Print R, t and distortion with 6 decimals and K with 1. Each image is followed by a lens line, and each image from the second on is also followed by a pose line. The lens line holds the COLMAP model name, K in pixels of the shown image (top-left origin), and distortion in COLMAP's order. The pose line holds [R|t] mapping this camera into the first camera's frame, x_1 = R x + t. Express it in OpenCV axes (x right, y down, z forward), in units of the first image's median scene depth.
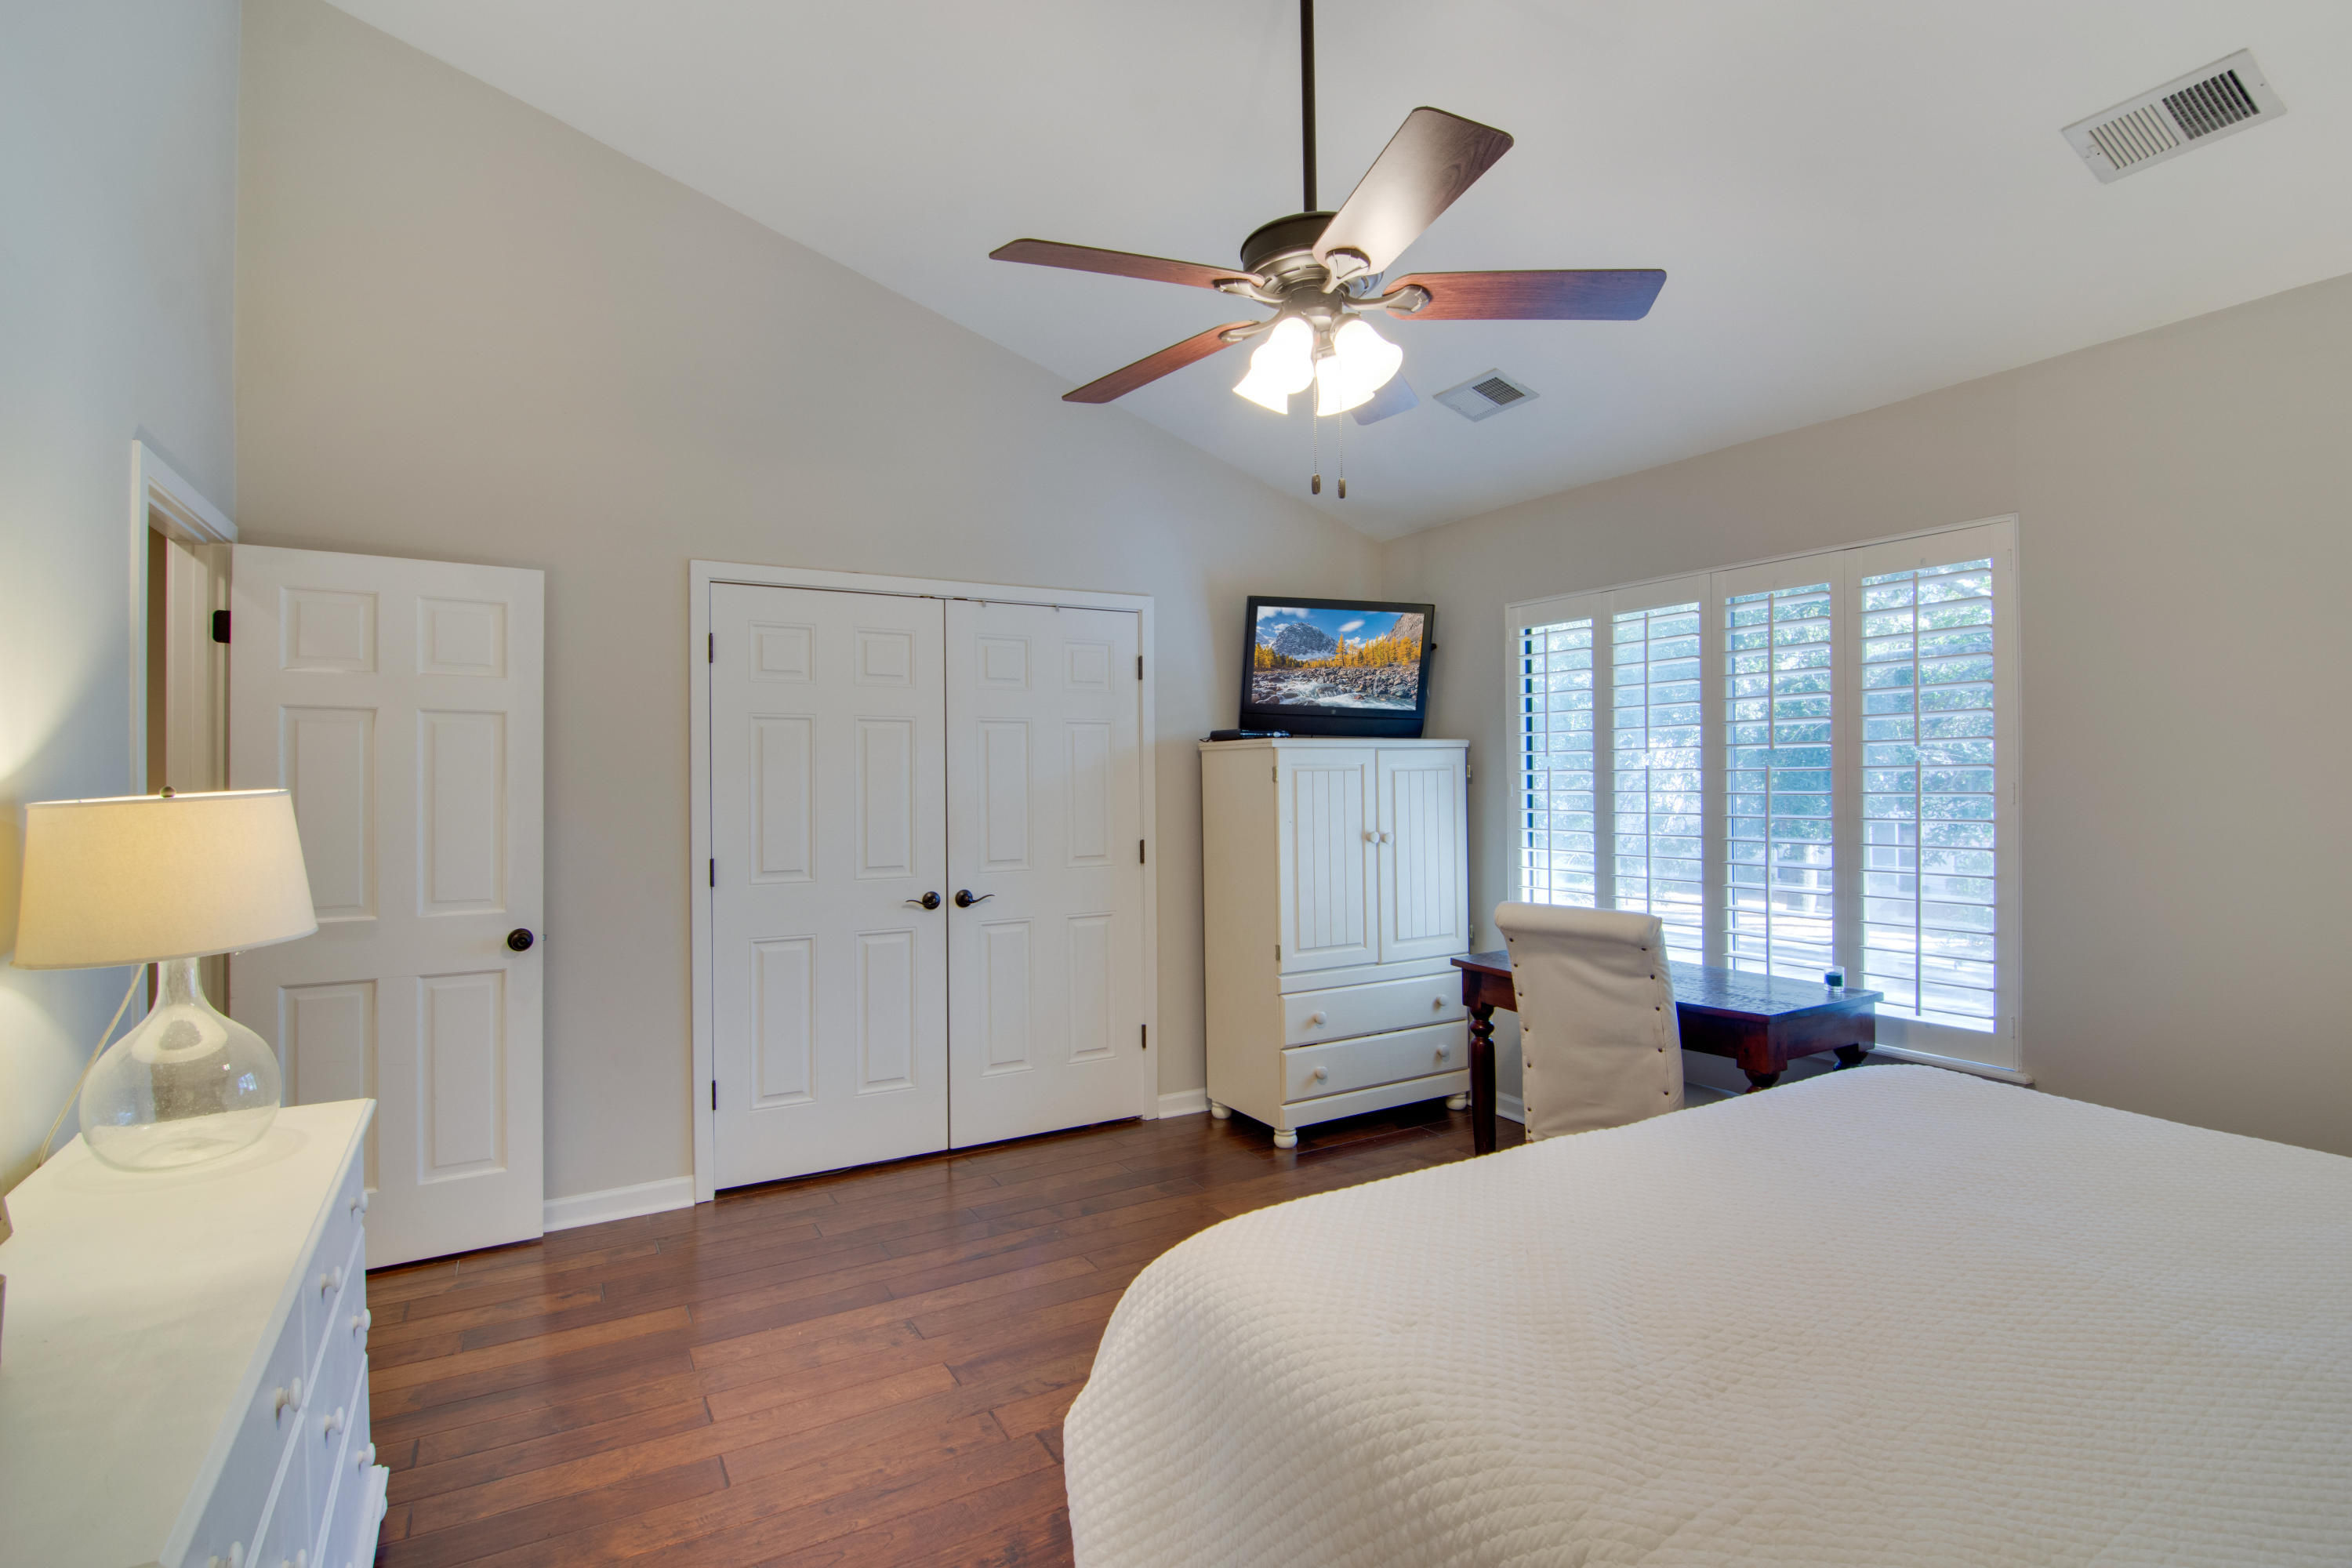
lens RADIAL K [[1157.7, 0, 1181.5], [0, 1157.7, 781.3], [0, 0, 1]] dist [0.000819, -0.000339]
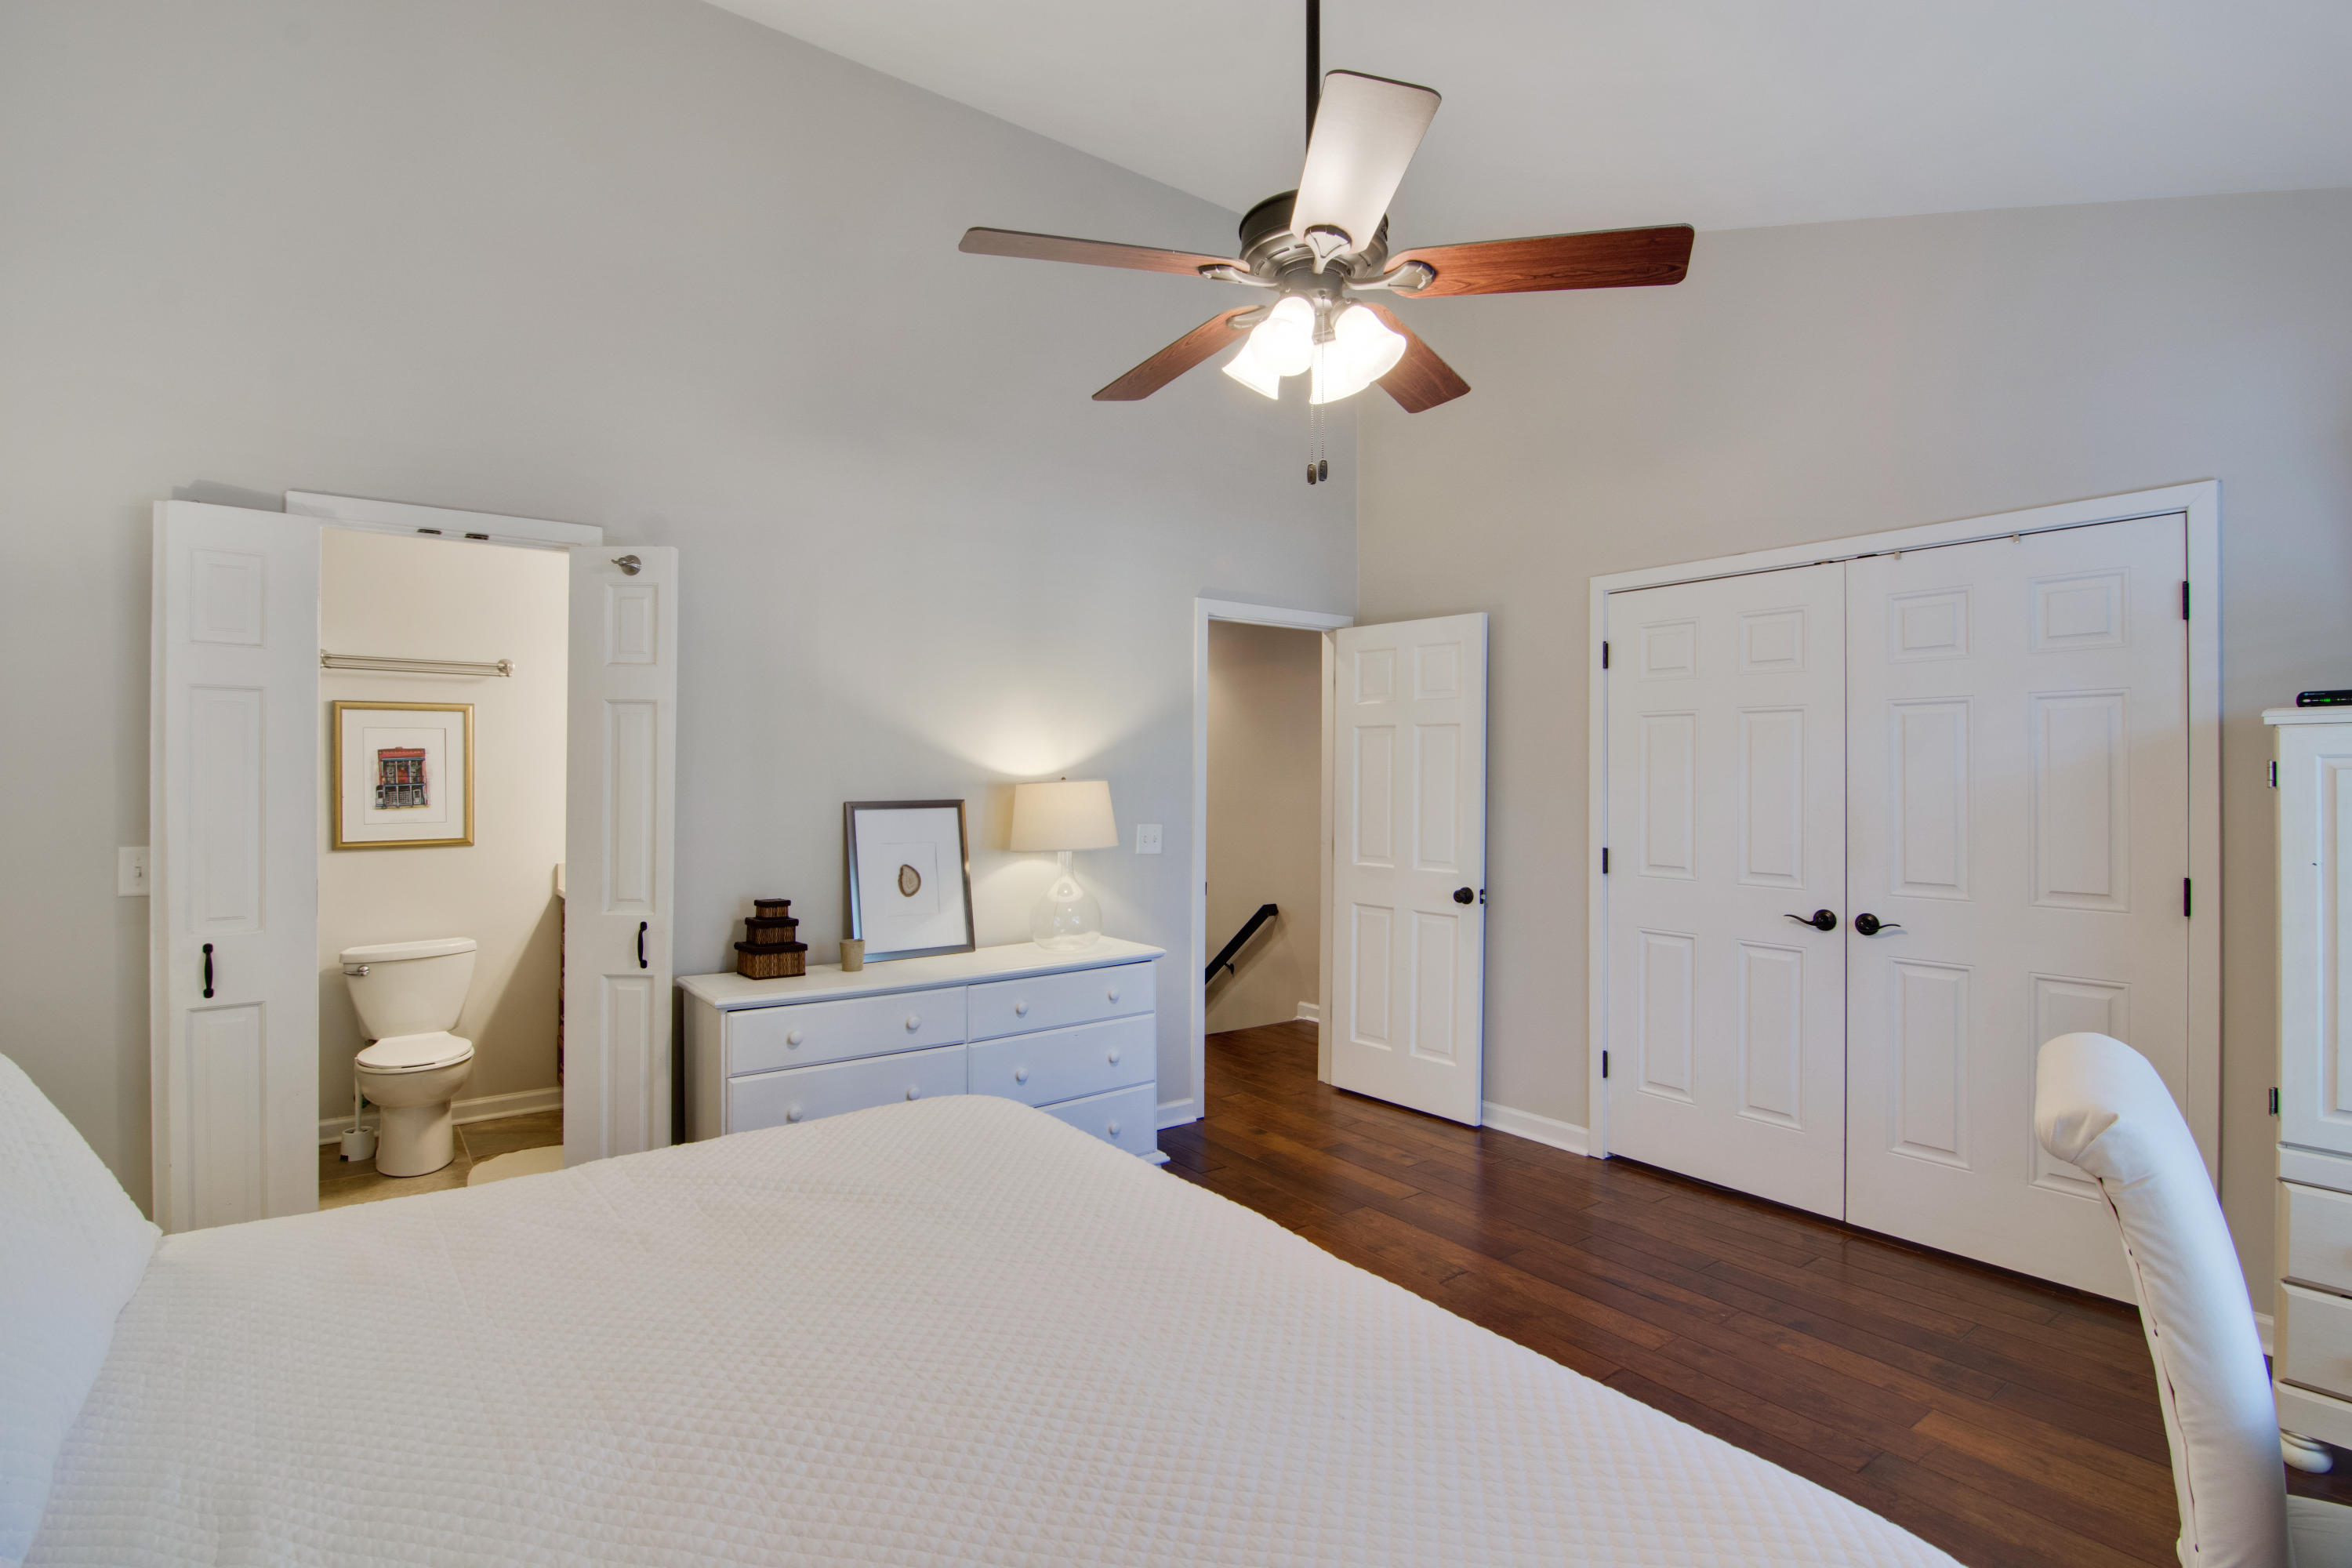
lens RADIAL K [[1157.7, 0, 1160.5], [0, 1157.7, 785.9], [0, 0, 1]] dist [0.000819, -0.000339]
pose [[0.094658, 0.014177, -0.995409, 0.624188], [-0.008362, 0.999875, 0.013446, -0.002697], [0.995475, 0.007051, 0.094764, 0.465422]]
